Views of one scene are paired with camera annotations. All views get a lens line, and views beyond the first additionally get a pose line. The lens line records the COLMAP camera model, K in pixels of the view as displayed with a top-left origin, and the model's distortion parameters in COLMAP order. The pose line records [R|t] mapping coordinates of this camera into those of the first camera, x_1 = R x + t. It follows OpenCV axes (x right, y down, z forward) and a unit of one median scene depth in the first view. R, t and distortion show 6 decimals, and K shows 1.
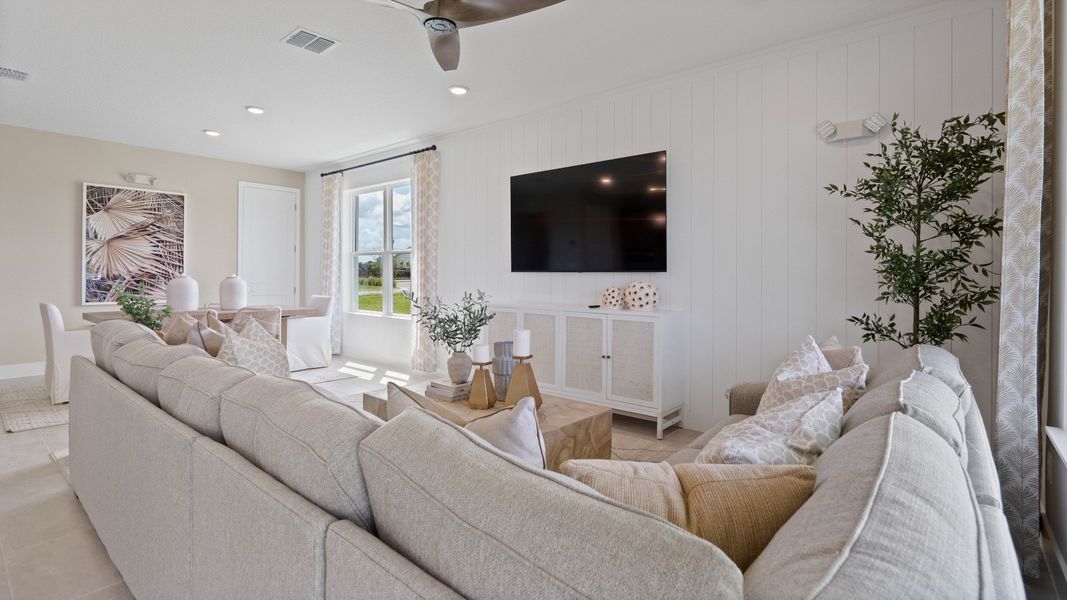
lens RADIAL K [[504.3, 0, 530.5], [0, 504.3, 273.4], [0, 0, 1]] dist [-0.004580, 0.000858]
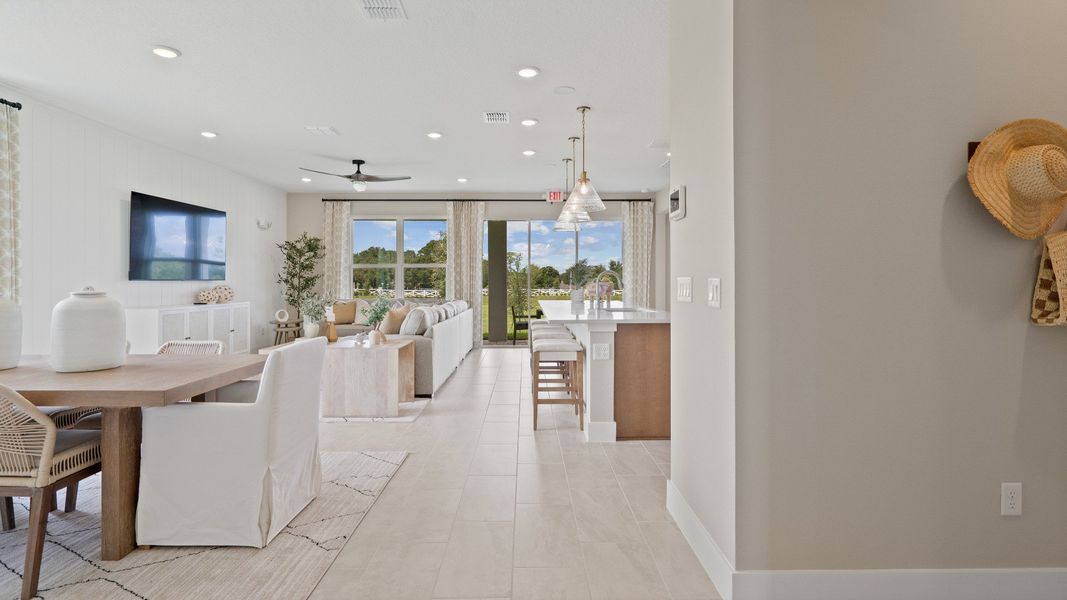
lens RADIAL K [[515.0, 0, 532.1], [0, 515.0, 280.7], [0, 0, 1]] dist [0.000777, 0.000129]
pose [[-0.654923, -0.008028, 0.755653, -1.126764], [-0.005828, 0.999967, 0.005572, -0.009317], [-0.755673, -0.000755, -0.654949, 0.873056]]
